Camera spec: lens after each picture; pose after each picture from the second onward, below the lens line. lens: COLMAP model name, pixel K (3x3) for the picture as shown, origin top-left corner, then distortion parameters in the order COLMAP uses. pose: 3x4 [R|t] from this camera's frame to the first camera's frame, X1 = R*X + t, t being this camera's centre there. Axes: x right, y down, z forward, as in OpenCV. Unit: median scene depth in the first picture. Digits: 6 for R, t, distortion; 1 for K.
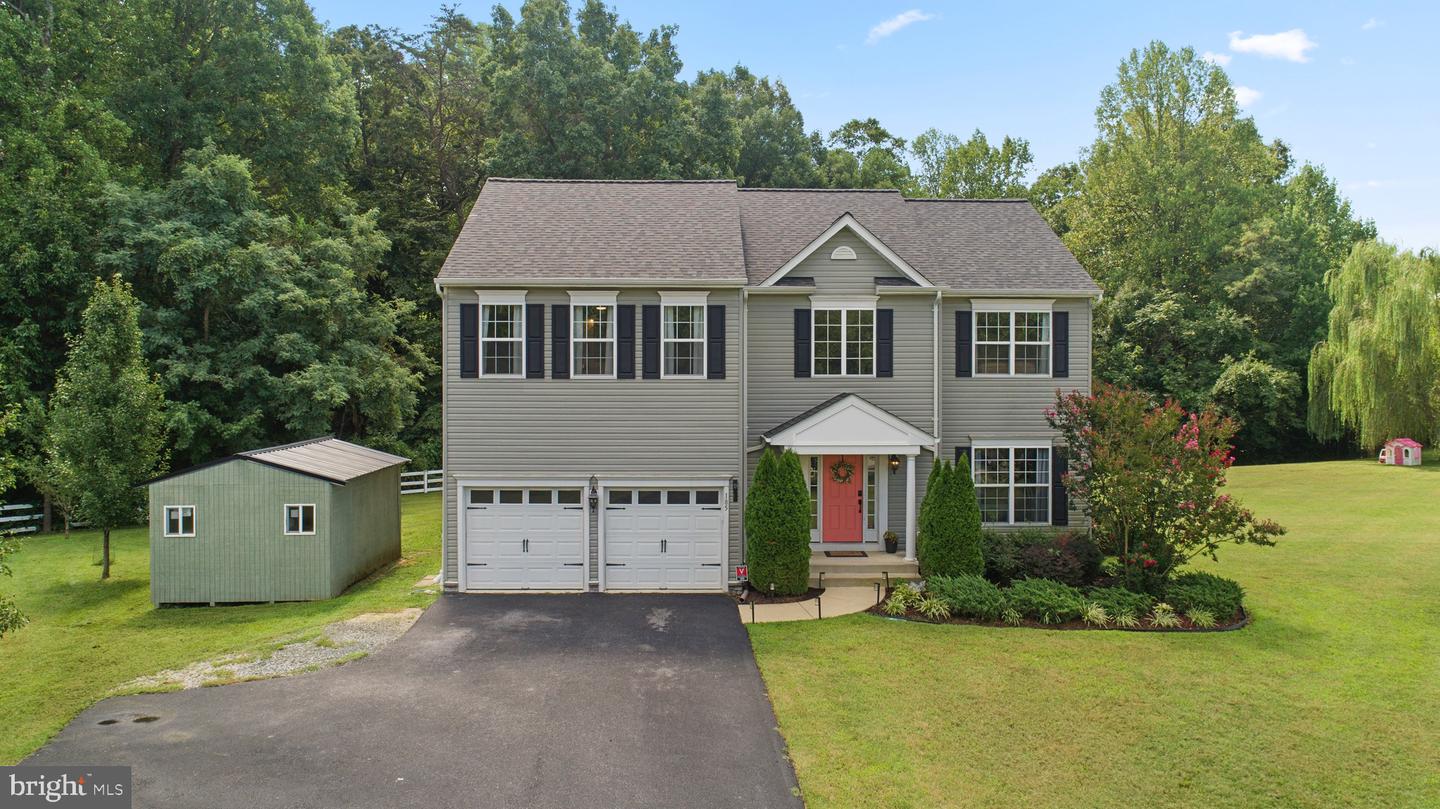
lens RADIAL K [[968.9, 0, 730.8], [0, 968.9, 353.4], [0, 0, 1]] dist [-0.012055, 0.002633]
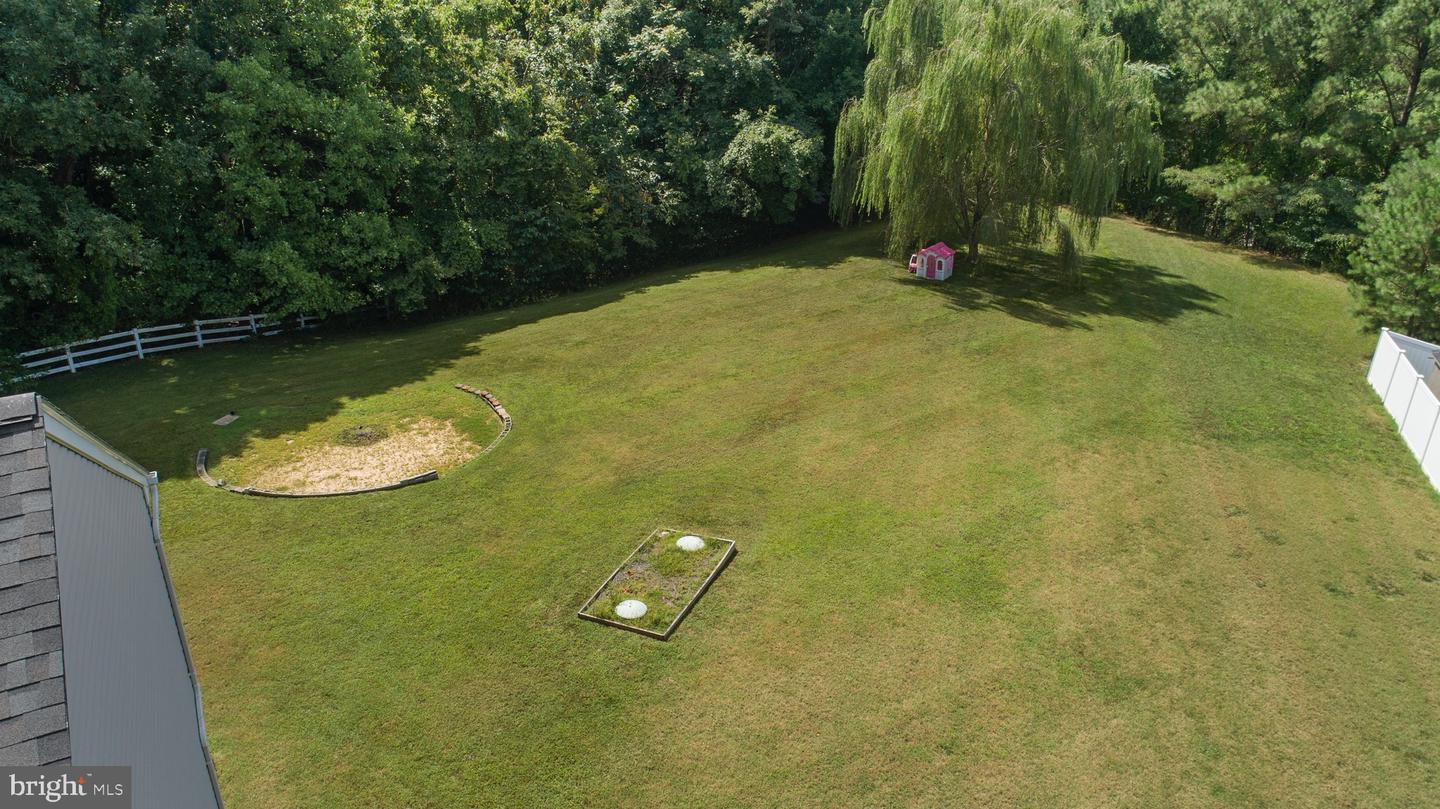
lens RADIAL K [[968.9, 0, 730.8], [0, 968.9, 353.4], [0, 0, 1]] dist [-0.012055, 0.002633]
pose [[0.888647, -0.156066, 0.431218, 0.417027], [-0.021639, 0.924993, 0.379366, -0.302309], [-0.458080, -0.346454, 0.818616, 0.886502]]
